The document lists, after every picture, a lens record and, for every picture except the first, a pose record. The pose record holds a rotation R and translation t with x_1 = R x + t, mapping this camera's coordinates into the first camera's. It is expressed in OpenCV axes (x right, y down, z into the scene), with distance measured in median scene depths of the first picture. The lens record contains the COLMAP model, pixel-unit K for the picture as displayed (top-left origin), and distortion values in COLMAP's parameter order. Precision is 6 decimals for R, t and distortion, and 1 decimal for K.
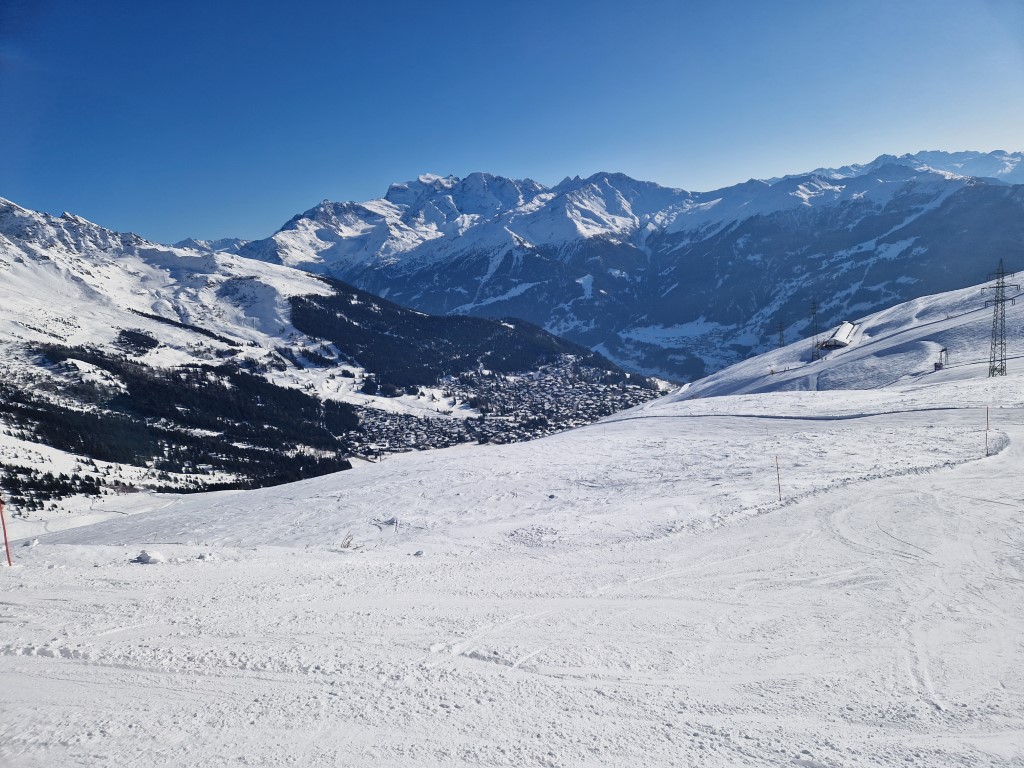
lens RADIAL K [[675.0, 0, 539.2], [0, 675.0, 386.2], [0, 0, 1]] dist [0.072390, -0.069838]
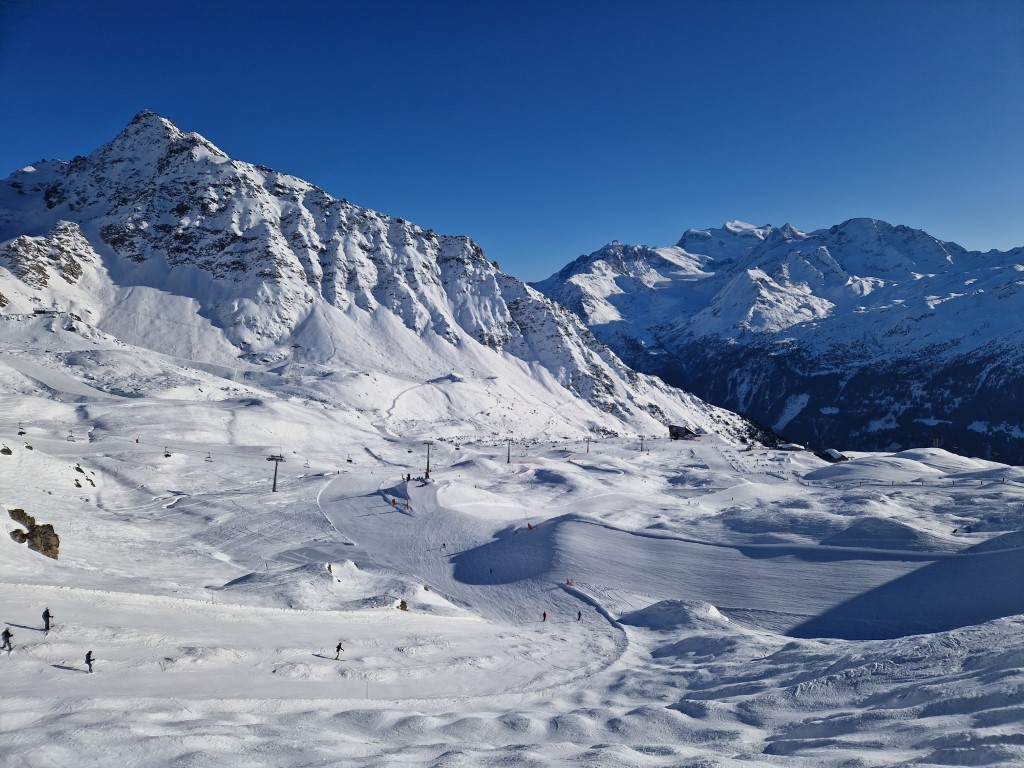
lens RADIAL K [[675.0, 0, 539.2], [0, 675.0, 386.2], [0, 0, 1]] dist [0.072390, -0.069838]
pose [[0.951056, 0.155044, -0.267310, -0.826239], [-0.176208, 0.982704, -0.056944, -0.245633], [0.253858, 0.101259, 0.961926, 1.243815]]
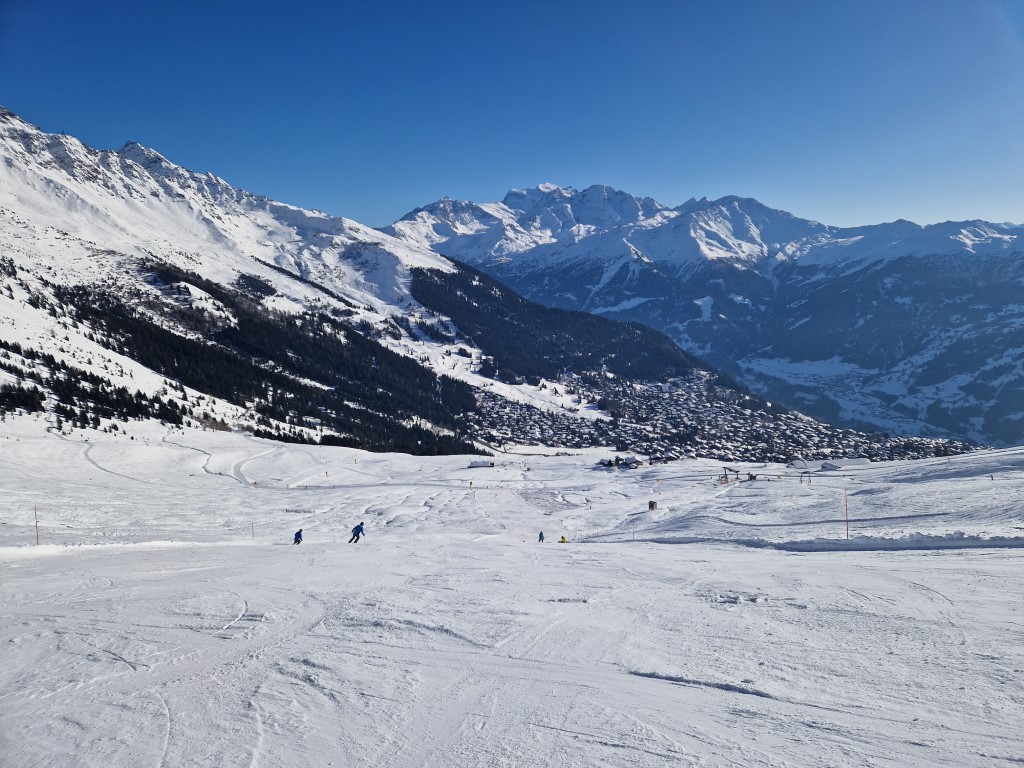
lens RADIAL K [[675.0, 0, 539.2], [0, 675.0, 386.2], [0, 0, 1]] dist [0.072390, -0.069838]
pose [[0.981536, 0.146852, -0.122566, -0.053235], [-0.150087, 0.988517, -0.017539, 0.020965], [0.118583, 0.035611, 0.992305, 0.093754]]
